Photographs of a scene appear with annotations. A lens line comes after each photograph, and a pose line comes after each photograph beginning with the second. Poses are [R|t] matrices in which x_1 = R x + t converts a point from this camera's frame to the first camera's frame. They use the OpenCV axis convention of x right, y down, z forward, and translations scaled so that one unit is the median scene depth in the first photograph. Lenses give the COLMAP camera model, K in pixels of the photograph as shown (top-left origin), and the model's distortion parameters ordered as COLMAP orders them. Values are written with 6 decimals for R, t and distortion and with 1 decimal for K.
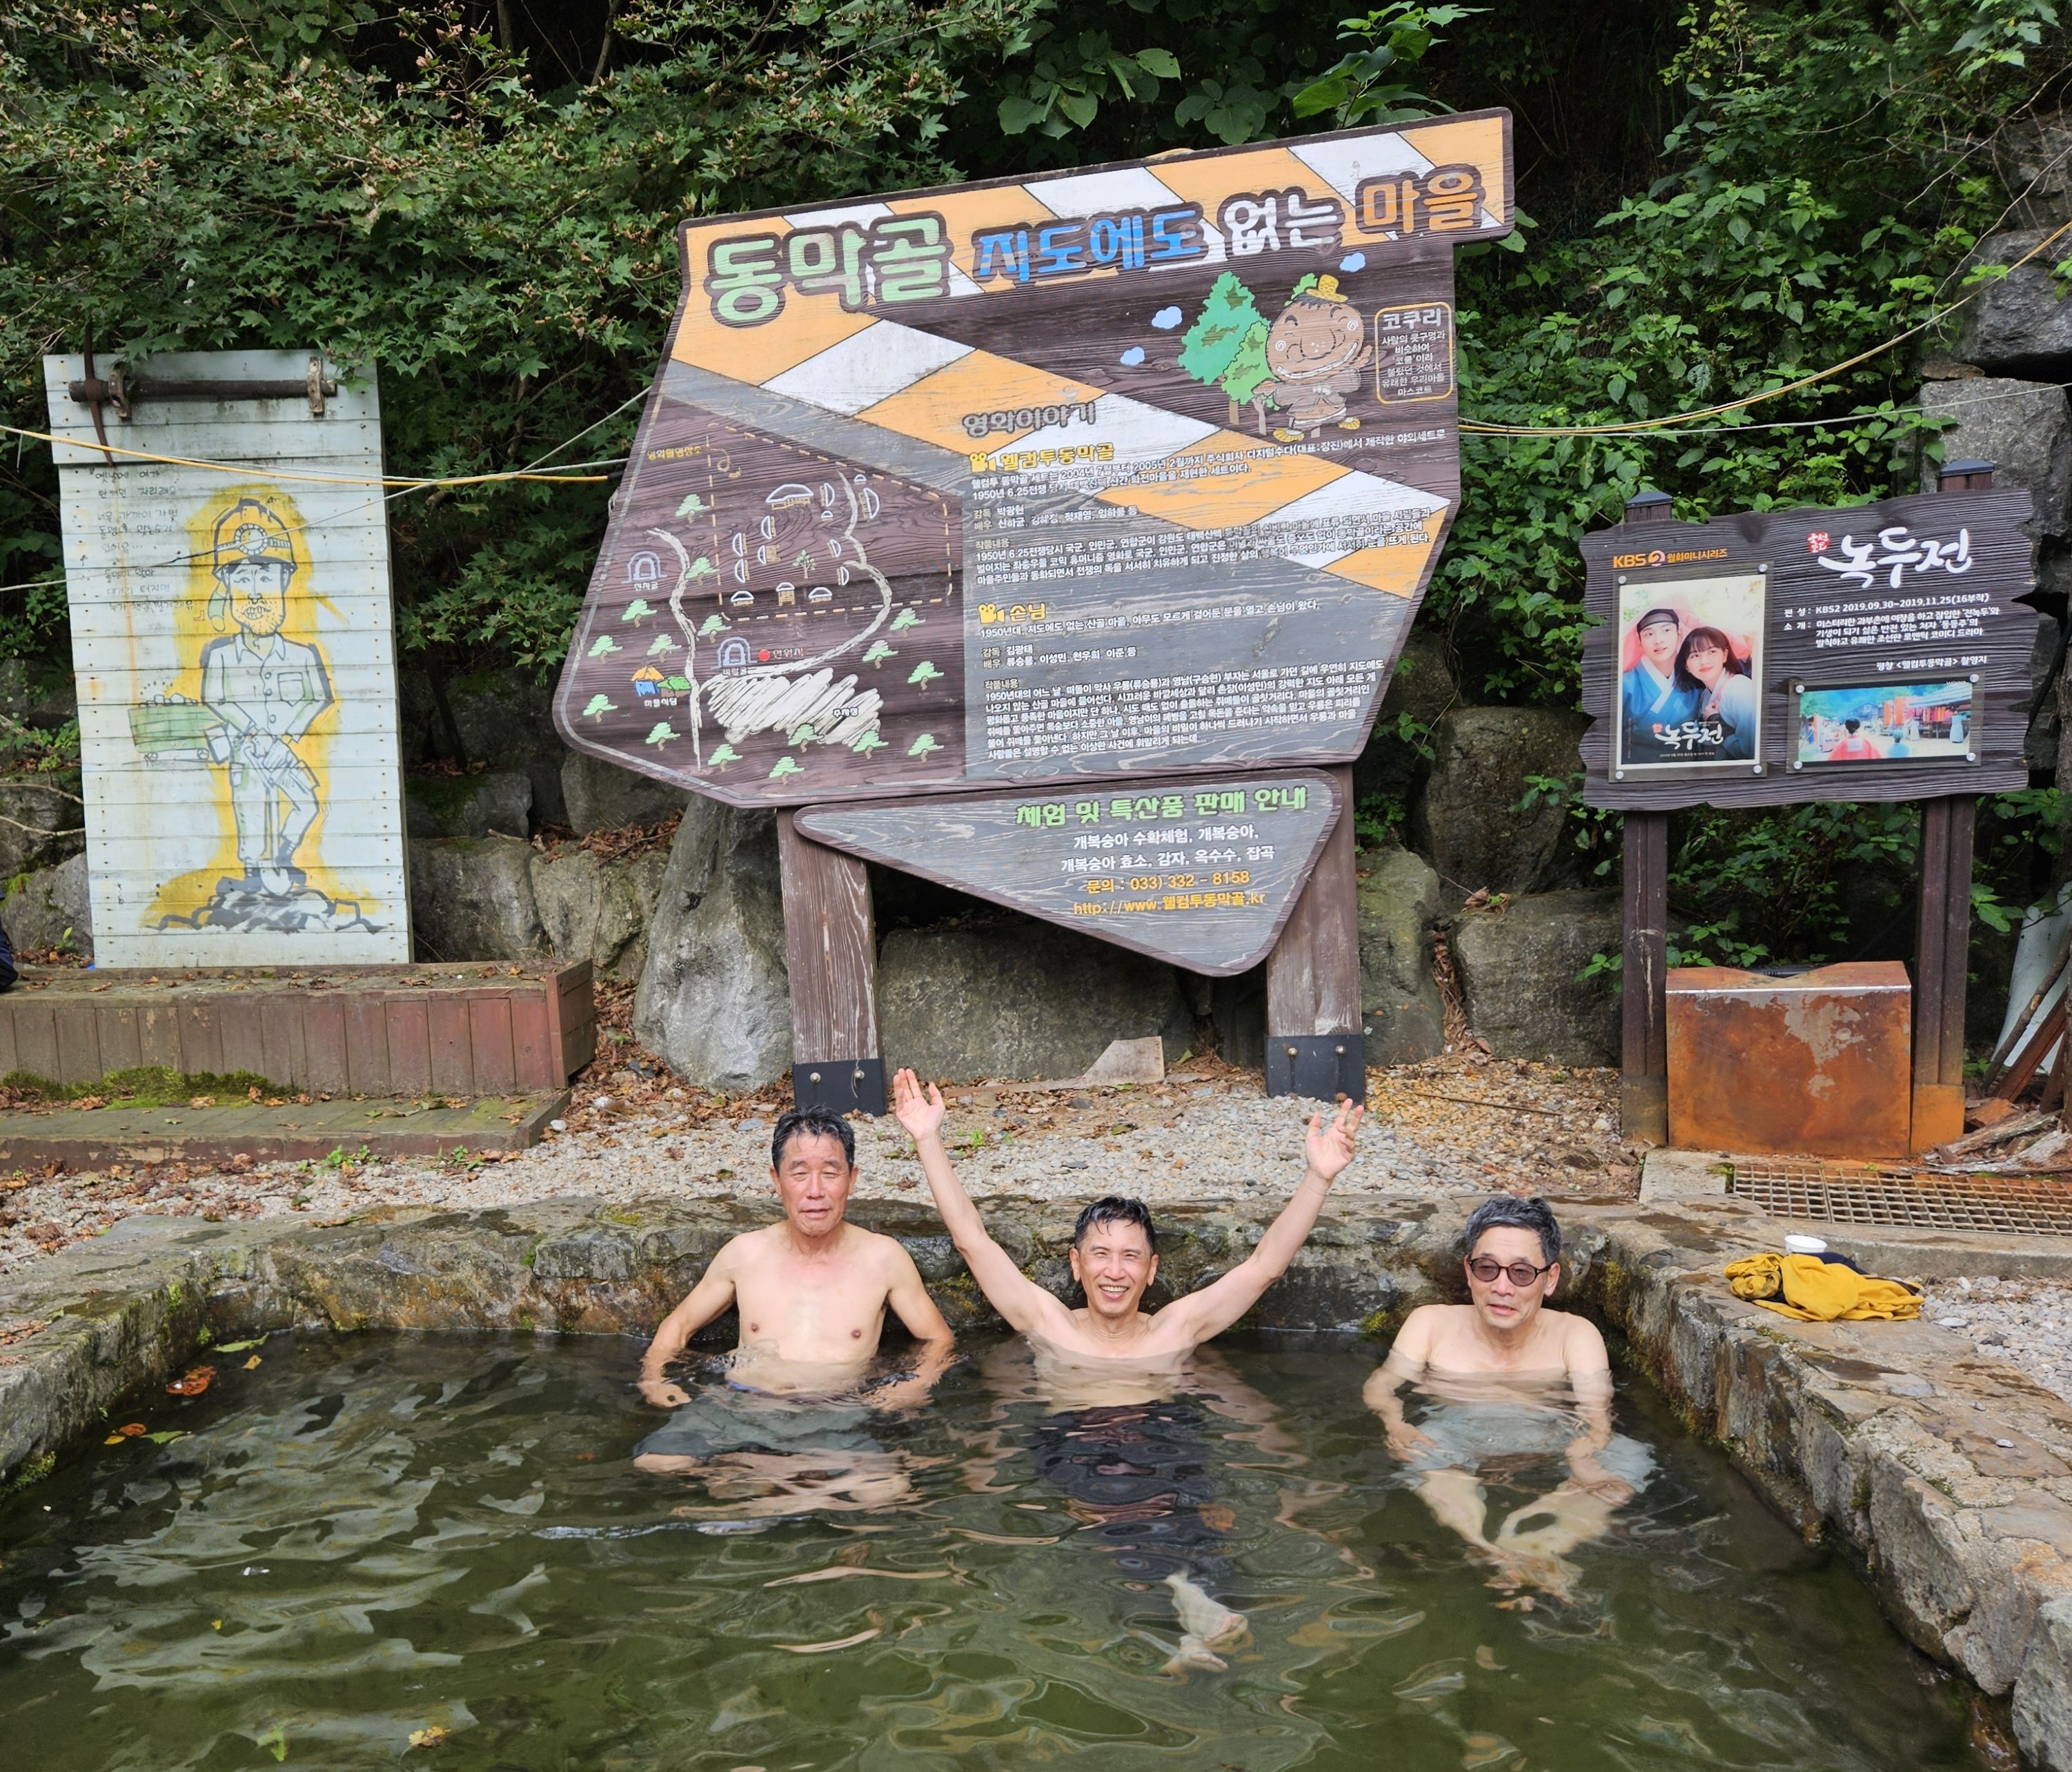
lens RADIAL K [[1841.0, 0, 828.9], [0, 1841.0, 1035.8], [0, 0, 1]] dist [0.059240, -0.025278]
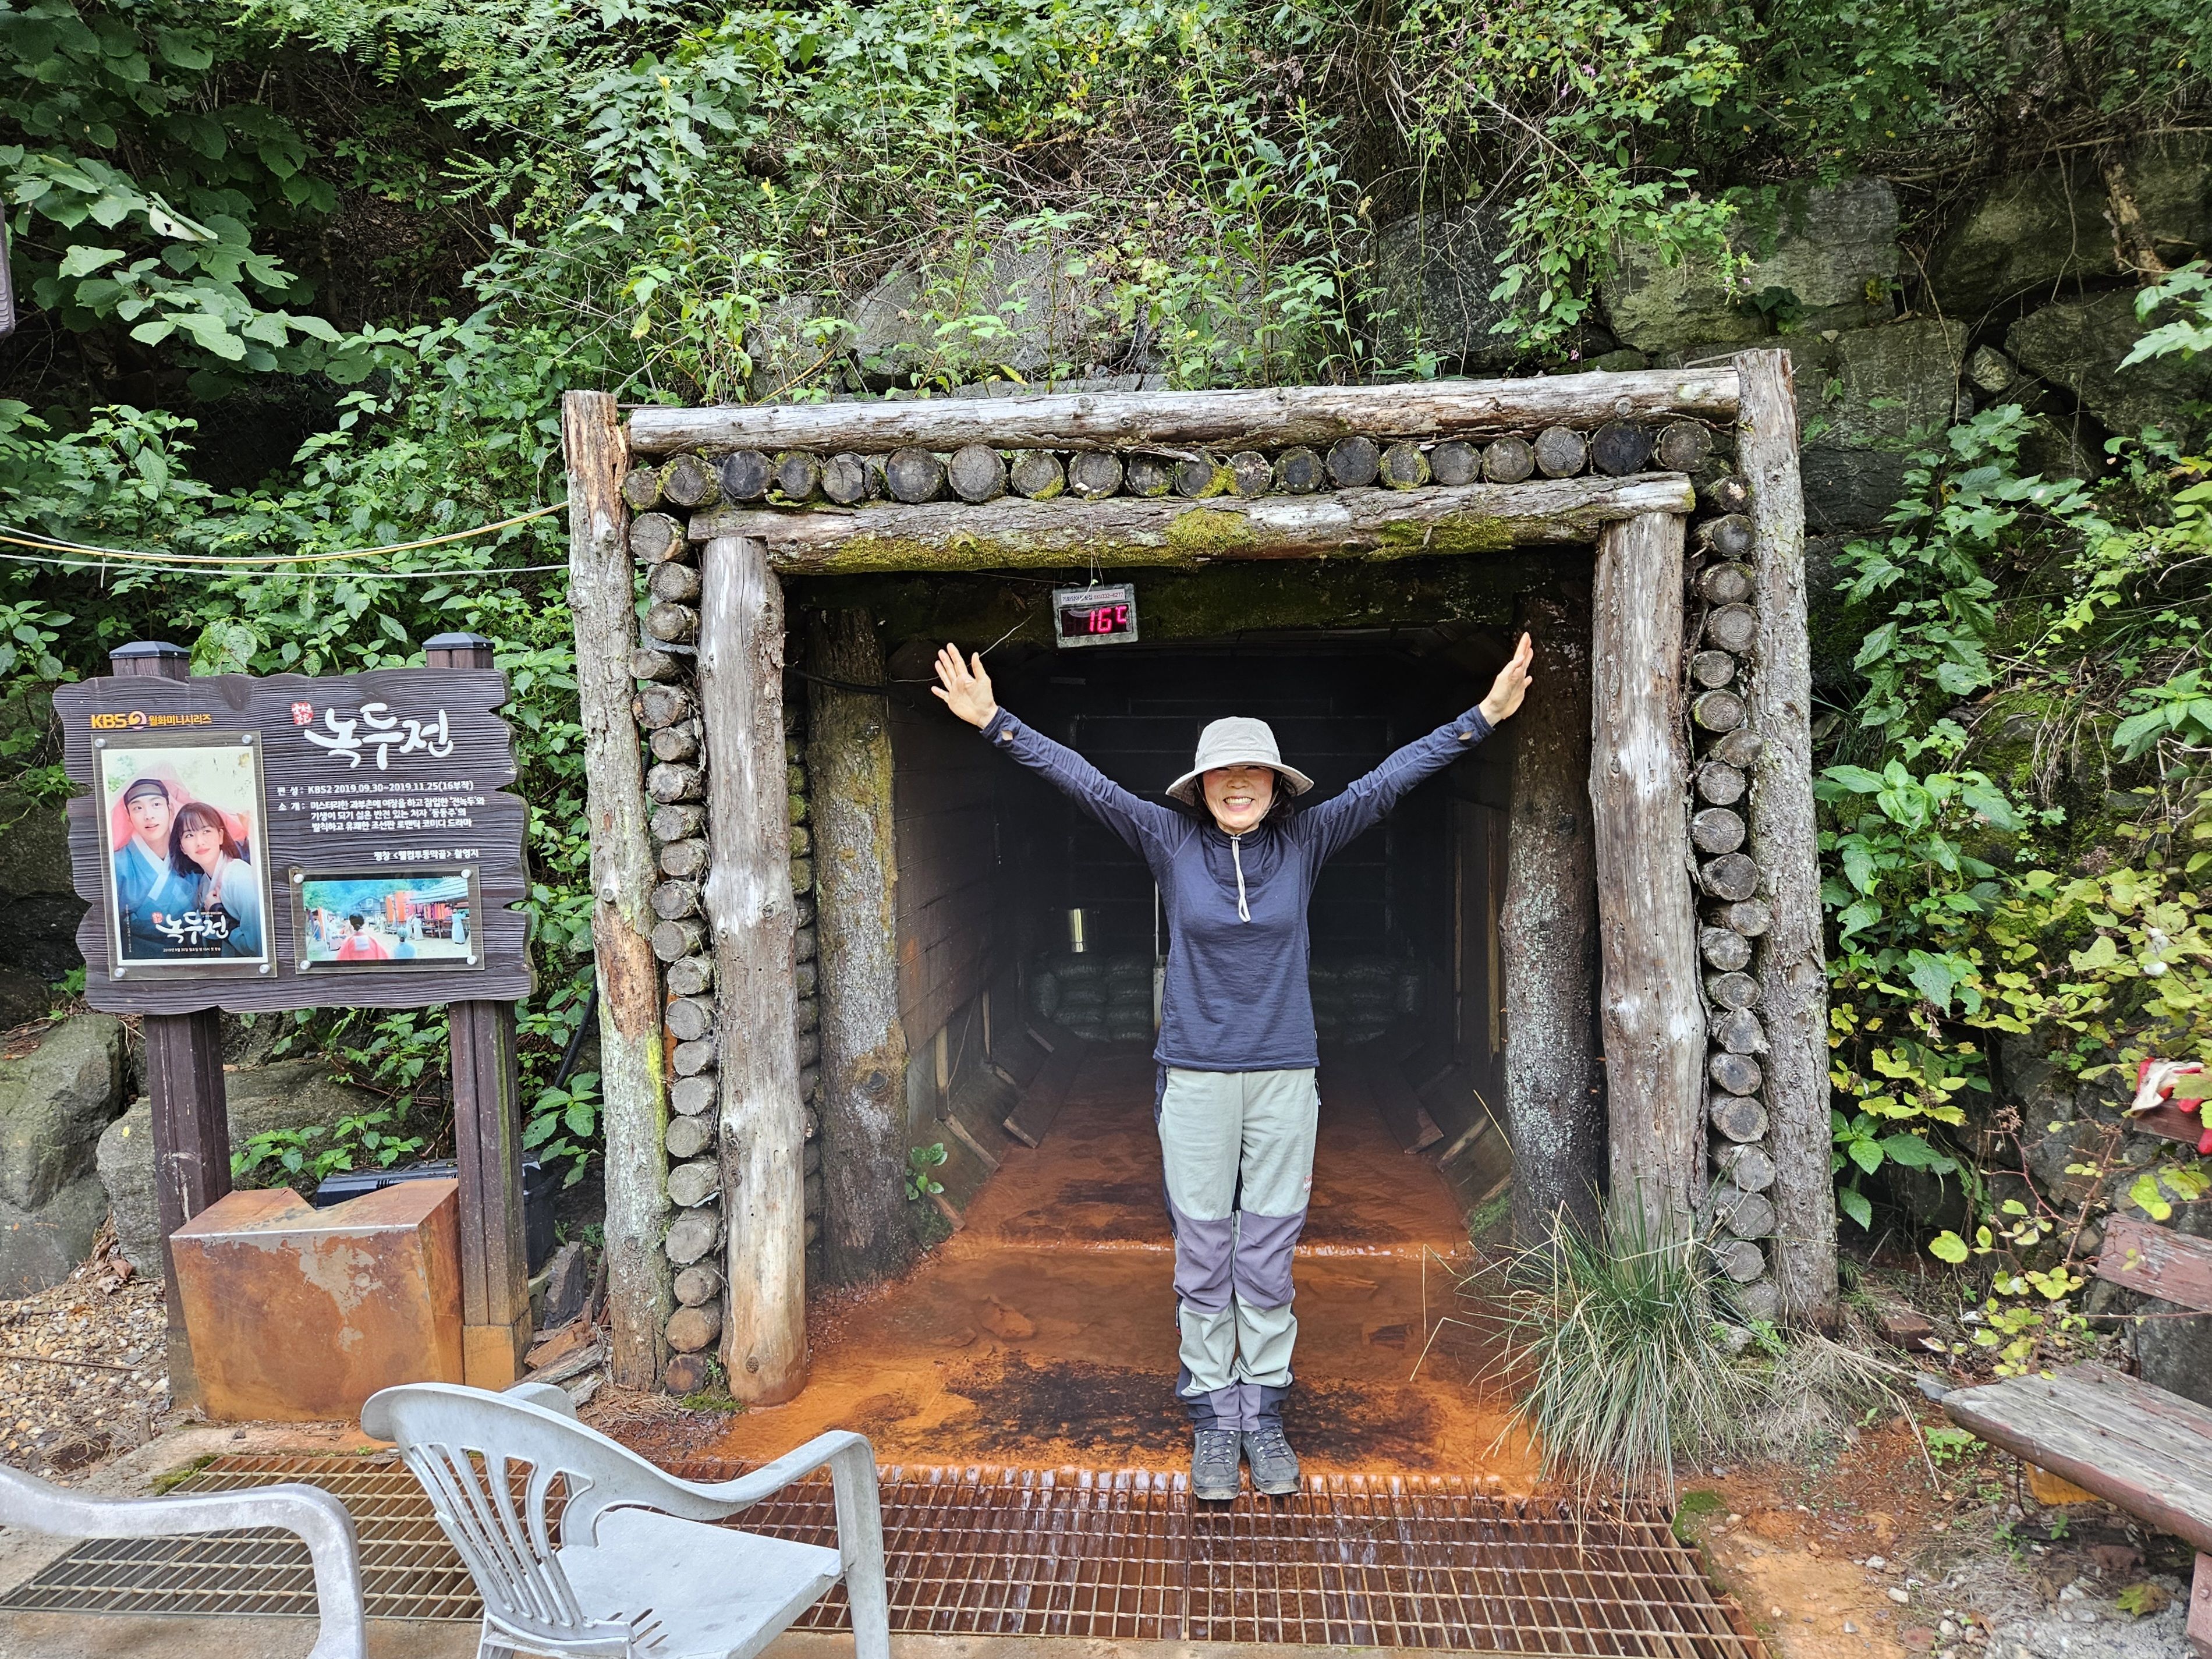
lens RADIAL K [[1556.5, 0, 1106.0], [0, 1556.5, 829.5], [0, 0, 1]] dist [0.070787, -0.057305]
pose [[0.932381, 0.001616, 0.361474, 0.540824], [0.038291, 0.993922, -0.103210, -0.106377], [-0.359443, 0.110072, 0.926652, 0.171392]]
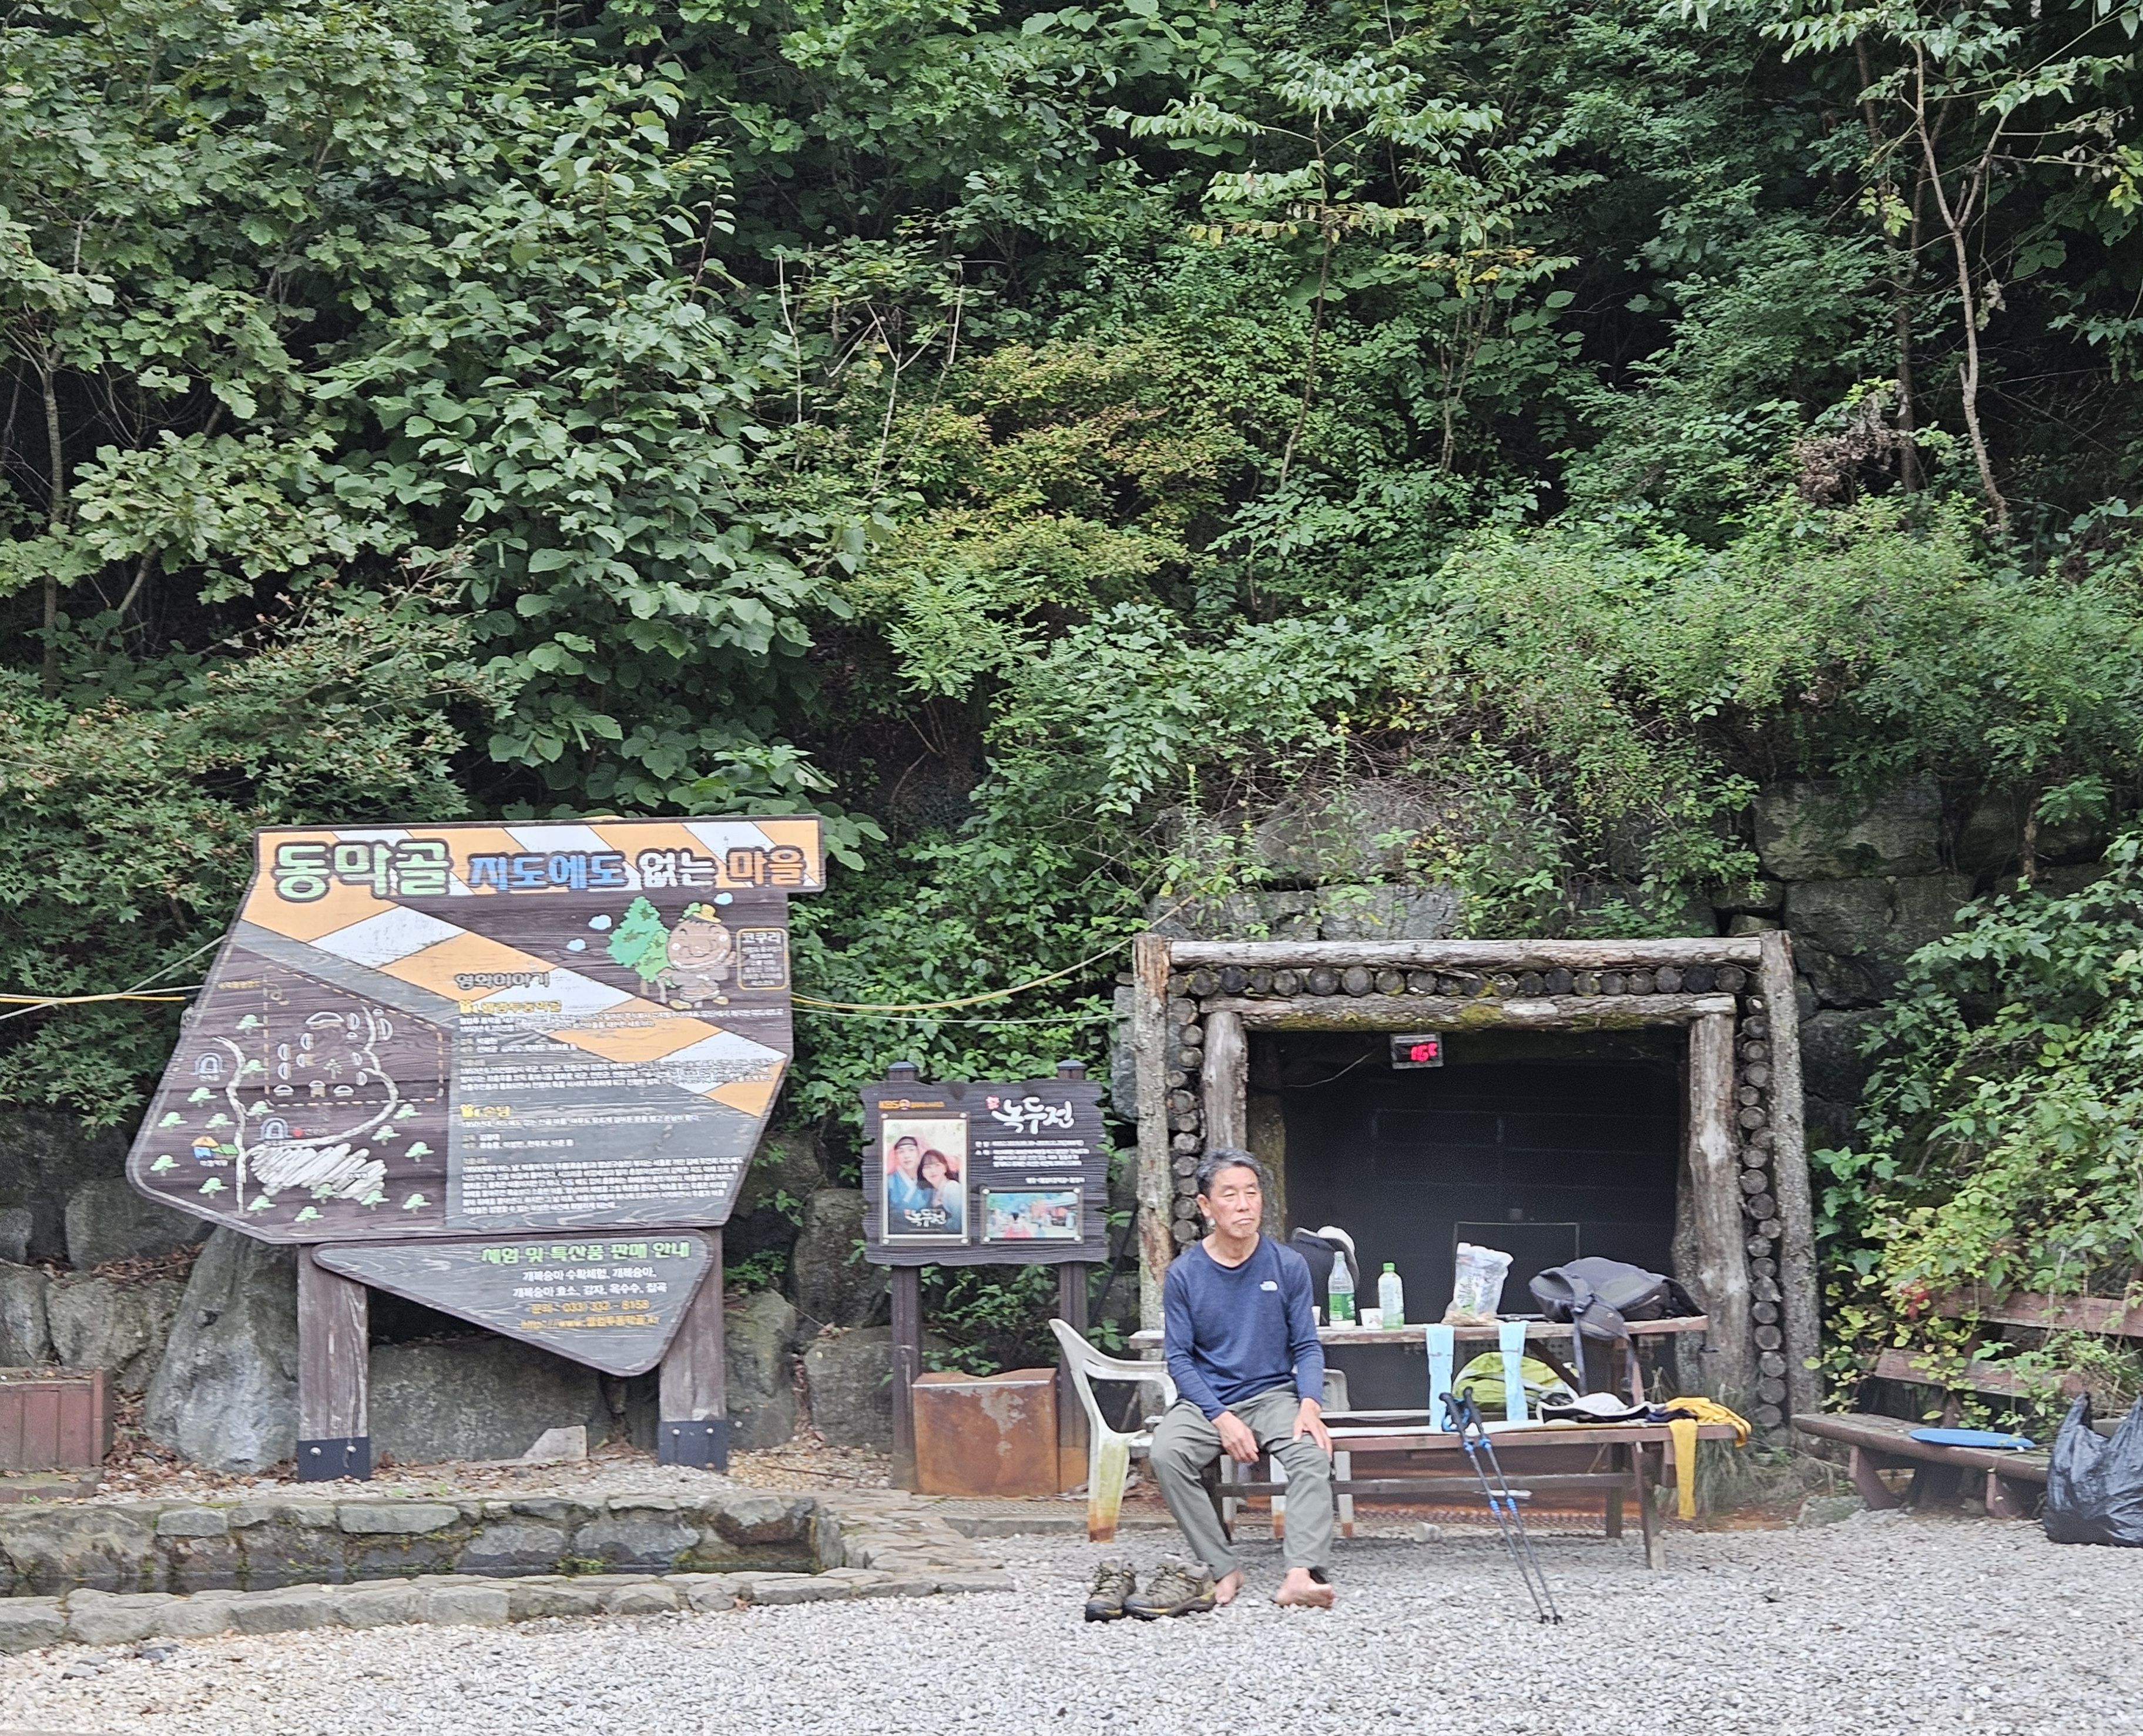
lens RADIAL K [[3177.3, 0, 1144.3], [0, 3177.3, 903.1], [0, 0, 1]] dist [0.080370, -0.114733]
pose [[0.952850, 0.066435, 0.296081, -0.151991], [0.006078, 0.971365, -0.237514, 0.196779], [-0.303382, 0.228115, 0.925161, -1.434662]]
